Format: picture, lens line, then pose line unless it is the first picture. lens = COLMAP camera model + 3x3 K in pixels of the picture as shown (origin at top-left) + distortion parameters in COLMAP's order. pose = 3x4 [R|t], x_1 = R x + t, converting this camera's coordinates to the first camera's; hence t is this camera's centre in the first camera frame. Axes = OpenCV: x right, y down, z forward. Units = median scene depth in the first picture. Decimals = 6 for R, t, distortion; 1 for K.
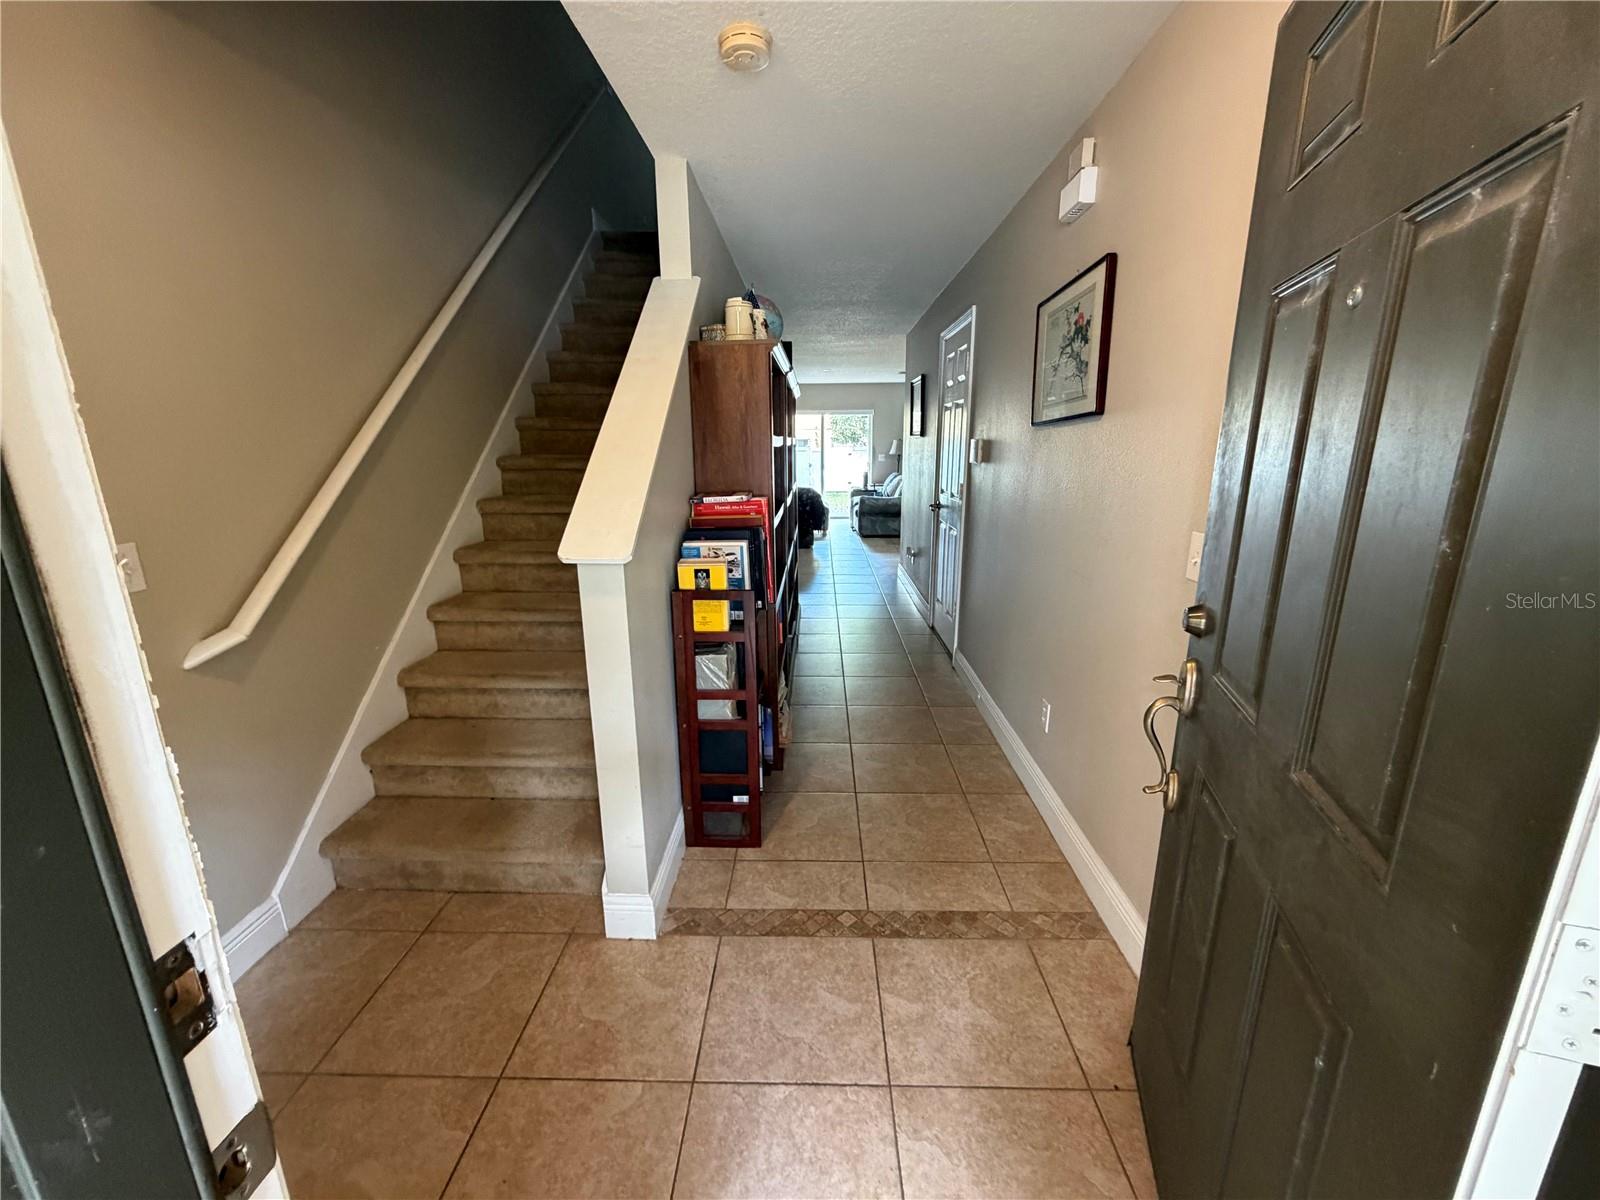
lens RADIAL K [[638.7, 0, 816.7], [0, 638.7, 589.7], [0, 0, 1]] dist [-0.000859, 0.000739]
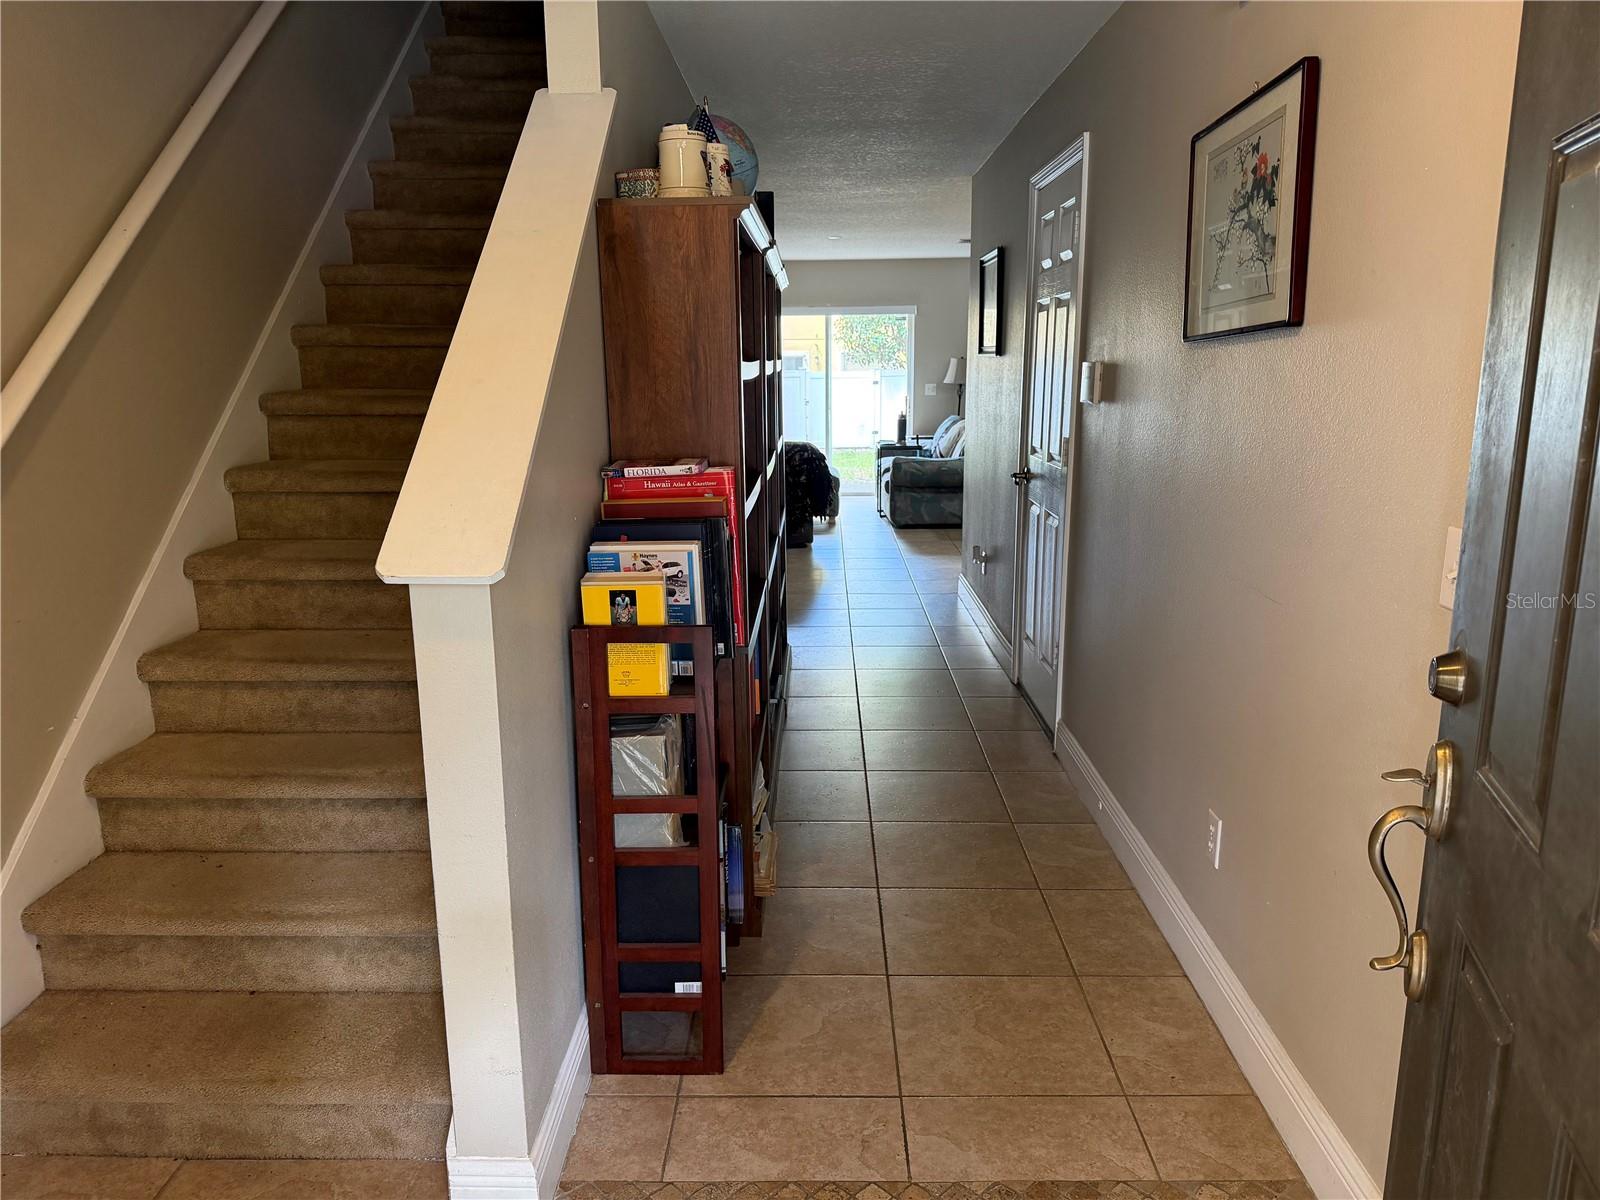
lens RADIAL K [[1123.3, 0, 832.9], [0, 1123.3, 589.7], [0, 0, 1]] dist [0.047989, -0.047720]
pose [[0.999910, -0.004656, 0.012599, 0.000737], [0.004963, 0.999690, -0.024390, -0.005390], [-0.012482, 0.024451, 0.999623, -0.028858]]
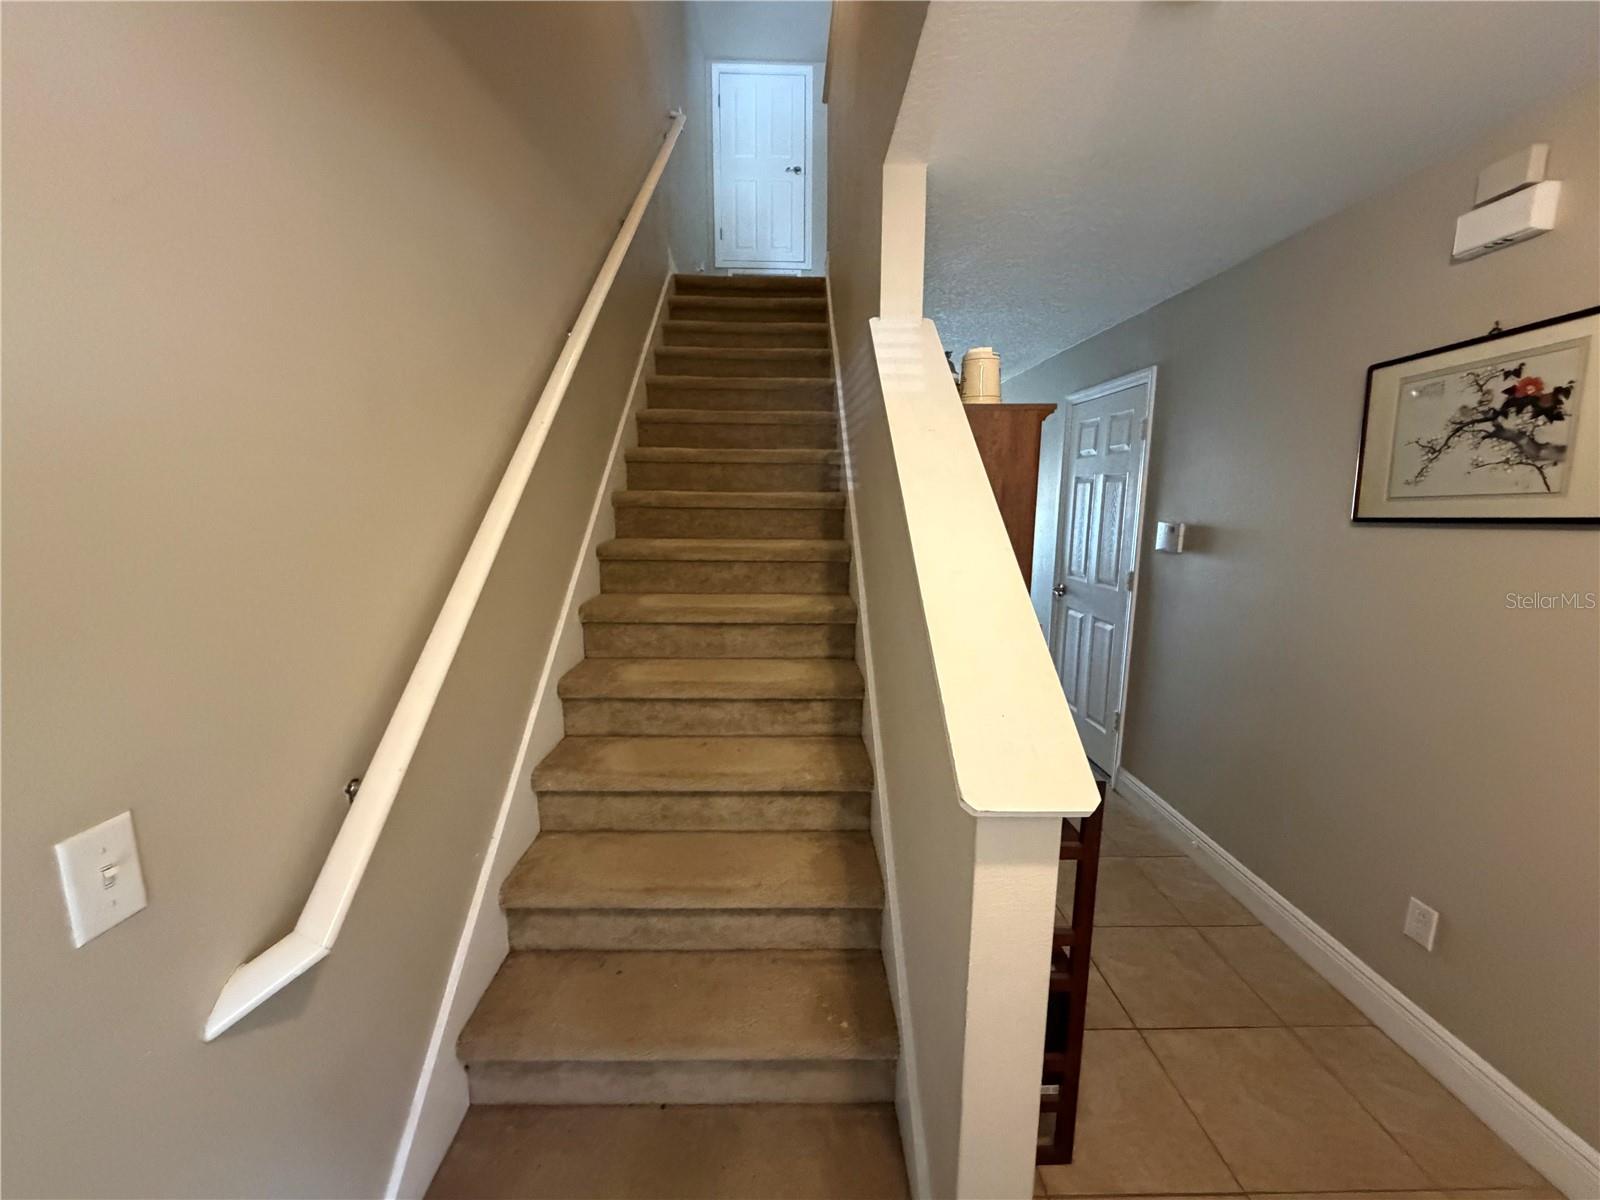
lens RADIAL K [[638.7, 0, 821.6], [0, 638.7, 590.4], [0, 0, 1]] dist [-0.000859, 0.000739]
pose [[0.998436, 0.002227, 0.055861, -0.354555], [0.002173, 0.996906, -0.078573, -0.119043], [-0.055863, 0.078572, 0.995342, 0.297035]]
